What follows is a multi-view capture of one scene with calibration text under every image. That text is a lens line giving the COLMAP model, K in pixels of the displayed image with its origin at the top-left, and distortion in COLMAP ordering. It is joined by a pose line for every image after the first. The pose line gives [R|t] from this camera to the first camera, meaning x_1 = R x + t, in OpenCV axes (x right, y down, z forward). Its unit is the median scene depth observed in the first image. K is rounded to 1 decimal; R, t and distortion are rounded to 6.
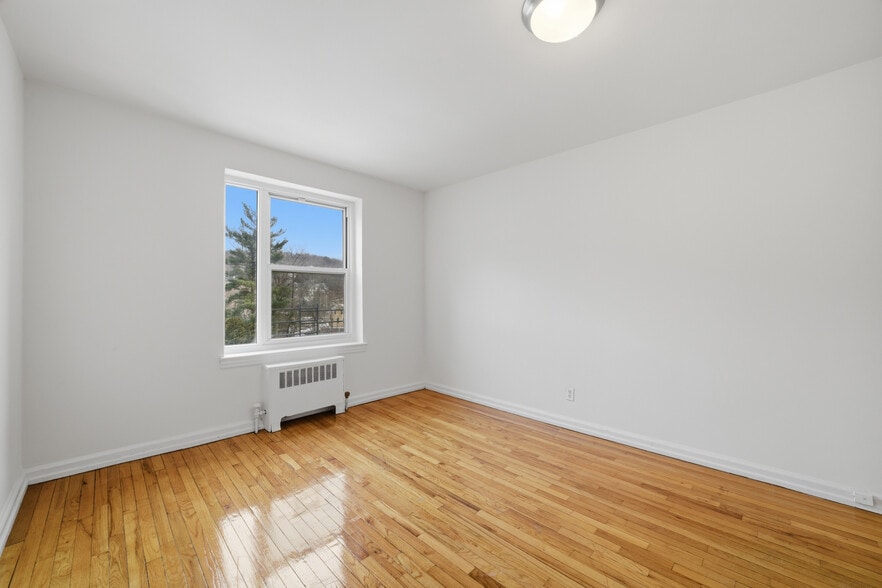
lens RADIAL K [[349.5, 0, 446.2], [0, 349.5, 295.2], [0, 0, 1]] dist [-0.038111, 0.008625]
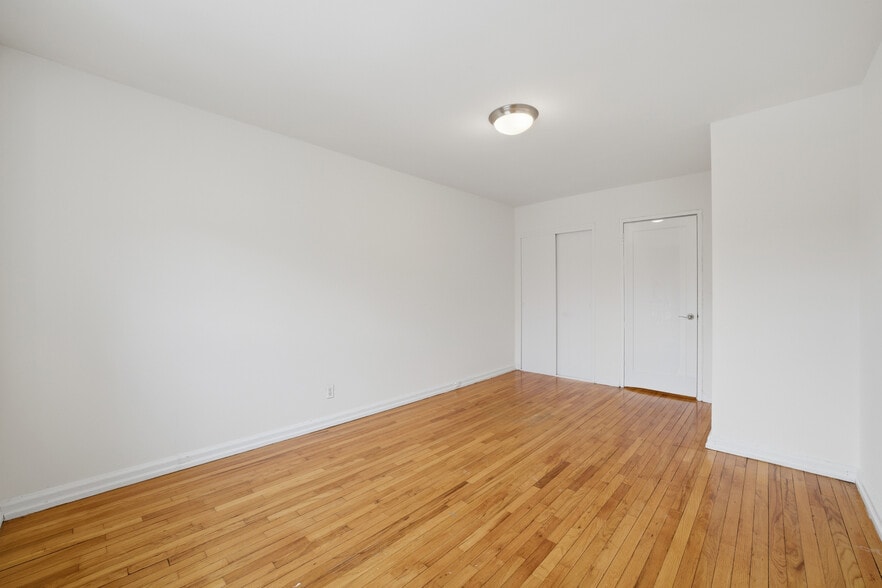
lens RADIAL K [[349.5, 0, 446.2], [0, 349.5, 295.2], [0, 0, 1]] dist [-0.038111, 0.008625]
pose [[-0.025360, -0.005758, 0.999662, -0.832586], [0.000779, 0.999983, 0.005779, -0.000353], [-0.999678, 0.000925, -0.025355, 0.875357]]
